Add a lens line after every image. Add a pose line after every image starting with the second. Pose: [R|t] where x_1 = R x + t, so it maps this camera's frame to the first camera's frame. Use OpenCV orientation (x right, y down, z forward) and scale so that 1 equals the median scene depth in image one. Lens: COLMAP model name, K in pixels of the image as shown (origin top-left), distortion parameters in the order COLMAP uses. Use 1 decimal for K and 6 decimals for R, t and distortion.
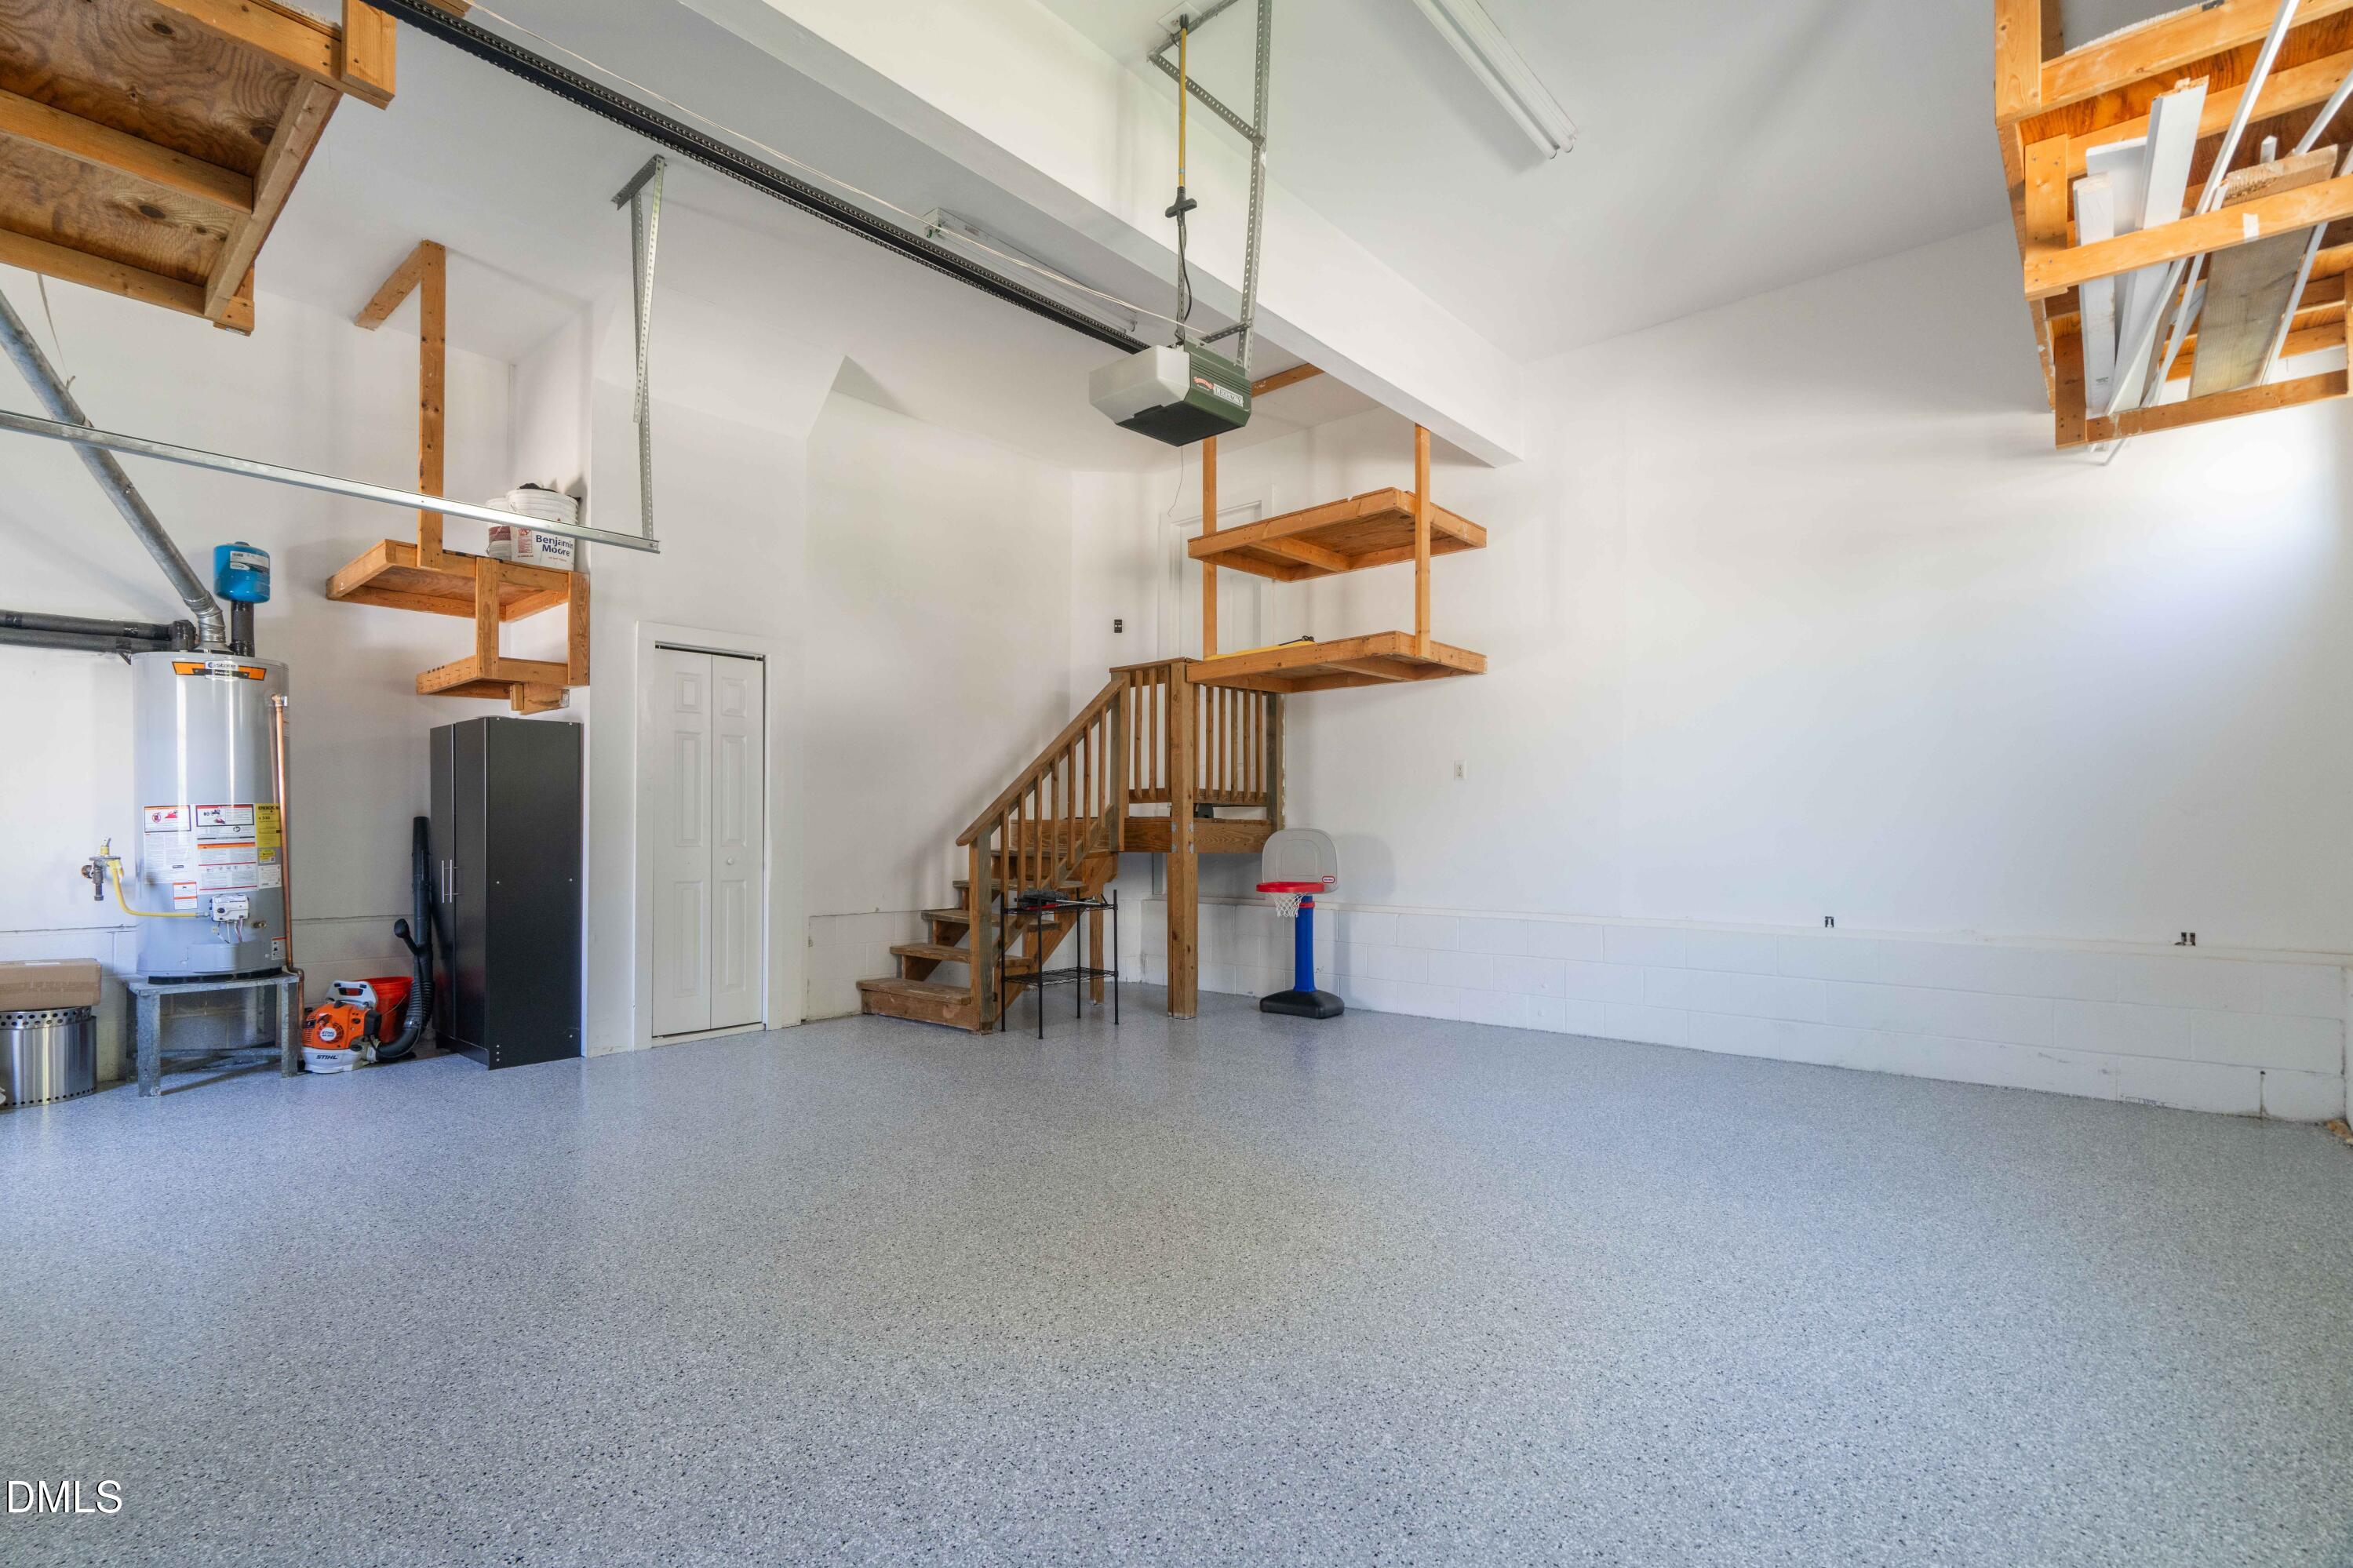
lens RADIAL K [[1081.7, 0, 1180.3], [0, 1081.7, 824.4], [0, 0, 1]] dist [-0.000094, 0.000033]
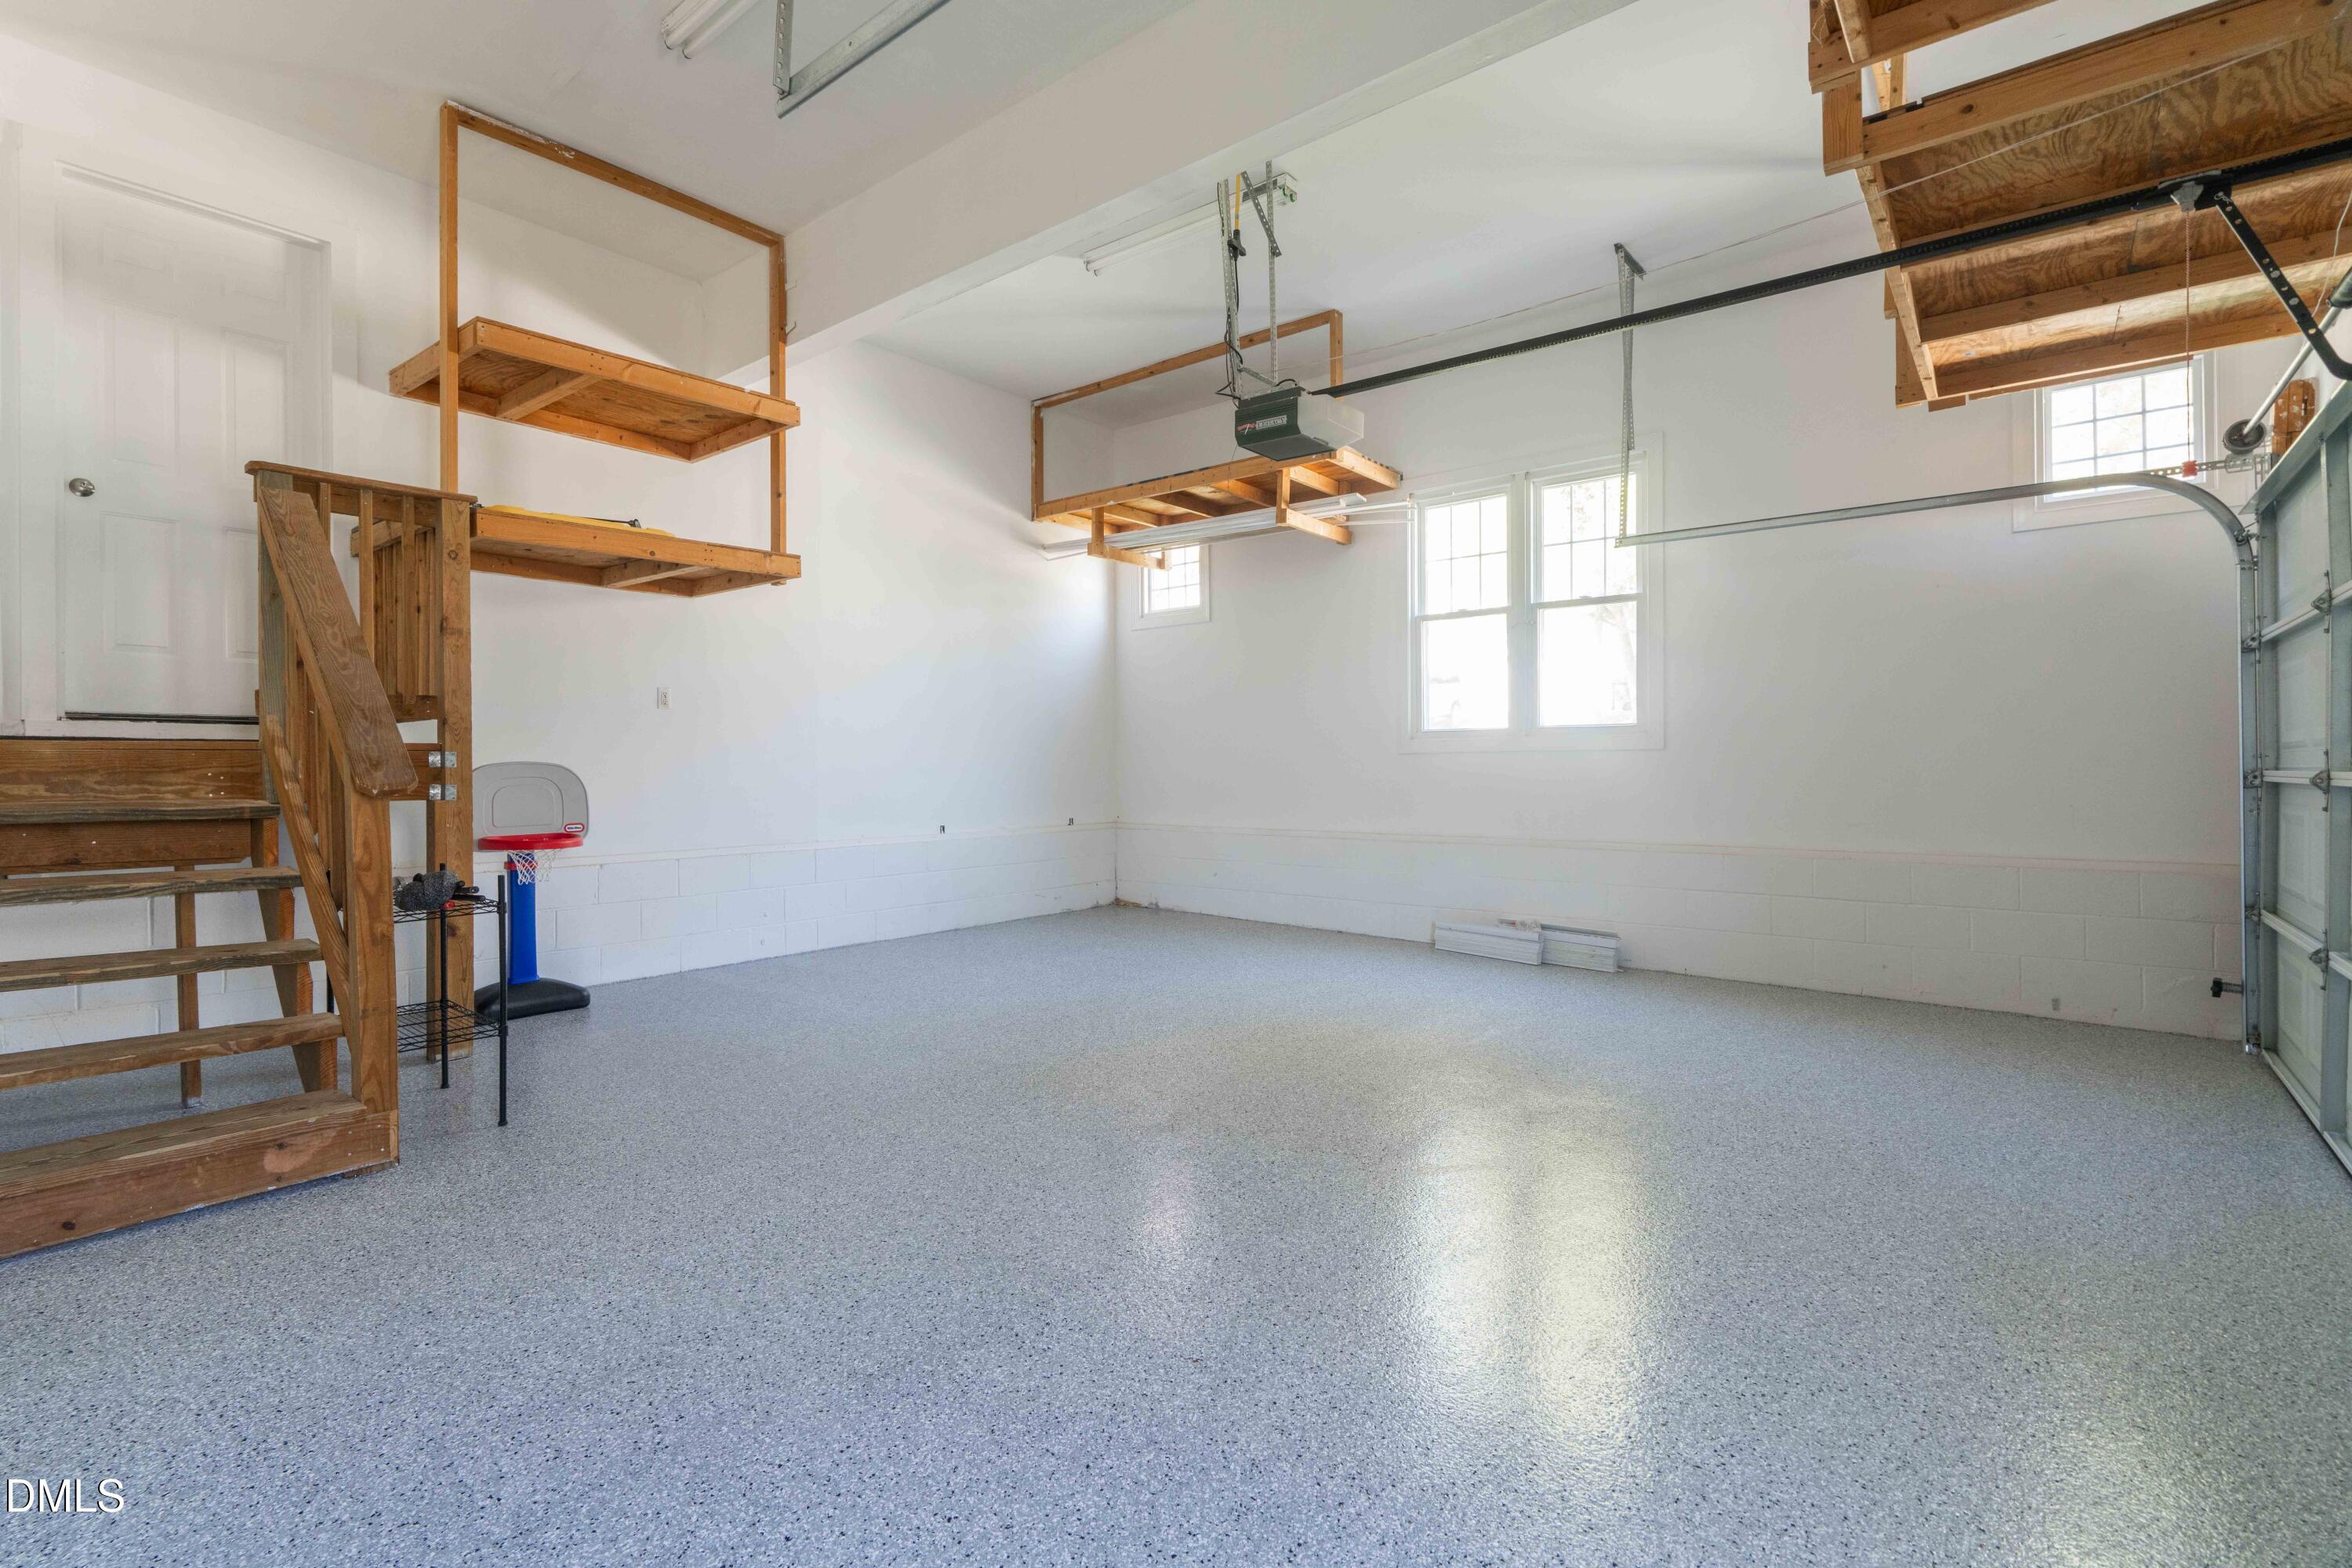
lens RADIAL K [[1074.3, 0, 1176.7], [0, 1074.3, 752.9], [0, 0, 1]] dist [0.000030, 0.000012]
pose [[-0.041368, 0.010754, 0.999086, -0.832037], [-0.000879, 0.999941, -0.010799, 0.005564], [-0.999144, -0.001325, -0.041357, 0.780759]]
